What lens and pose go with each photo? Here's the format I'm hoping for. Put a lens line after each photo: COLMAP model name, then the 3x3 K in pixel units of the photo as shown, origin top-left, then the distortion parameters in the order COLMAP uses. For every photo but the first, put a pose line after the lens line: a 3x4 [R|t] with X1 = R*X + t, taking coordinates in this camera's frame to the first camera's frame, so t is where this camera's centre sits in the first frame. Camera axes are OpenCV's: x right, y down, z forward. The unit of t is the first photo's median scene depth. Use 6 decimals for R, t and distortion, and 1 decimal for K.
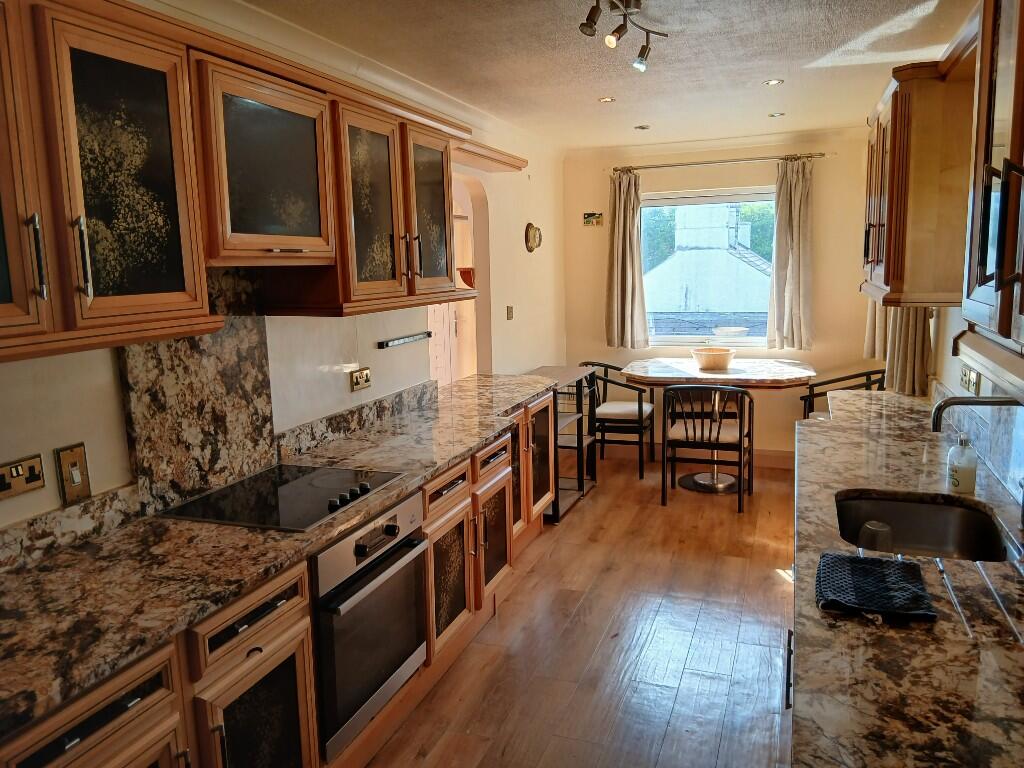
lens RADIAL K [[791.5, 0, 511.2], [0, 791.5, 380.2], [0, 0, 1]] dist [0.007352, -0.013721]
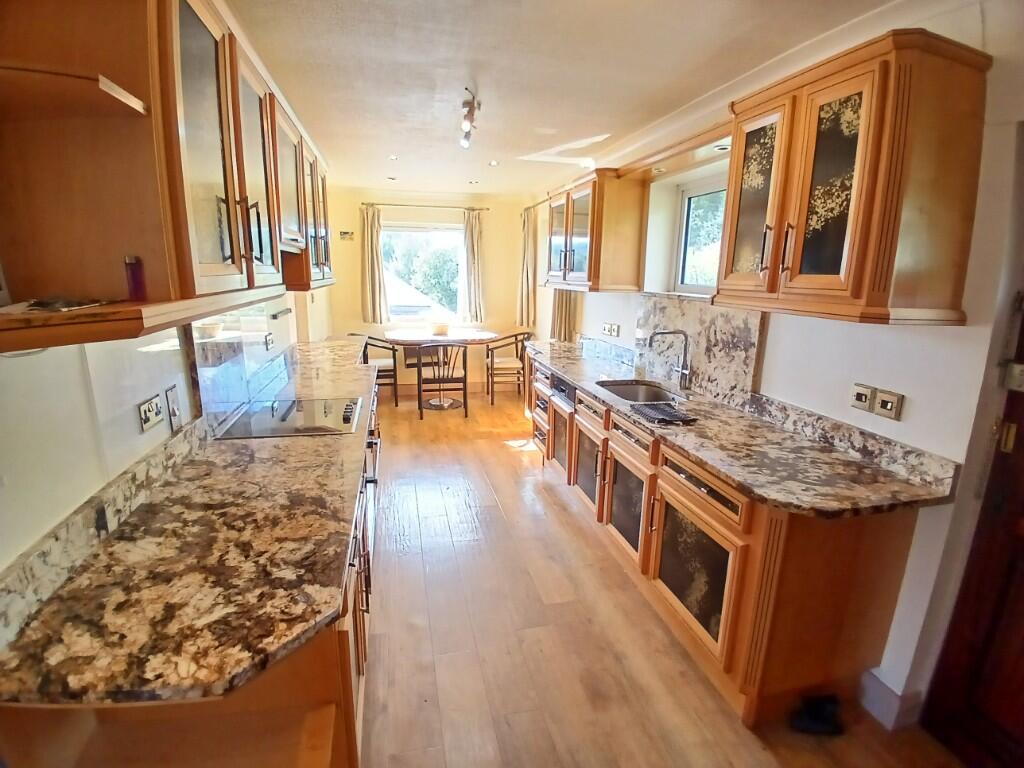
lens RADIAL K [[521.1, 0, 511.7], [0, 521.1, 384.7], [0, 0, 1]] dist [0.032241, 0.000050]
pose [[0.835143, -0.079058, 0.544322, -0.262756], [0.047032, 0.996256, 0.072538, 0.021318], [-0.548018, -0.034979, 0.835735, 0.006094]]
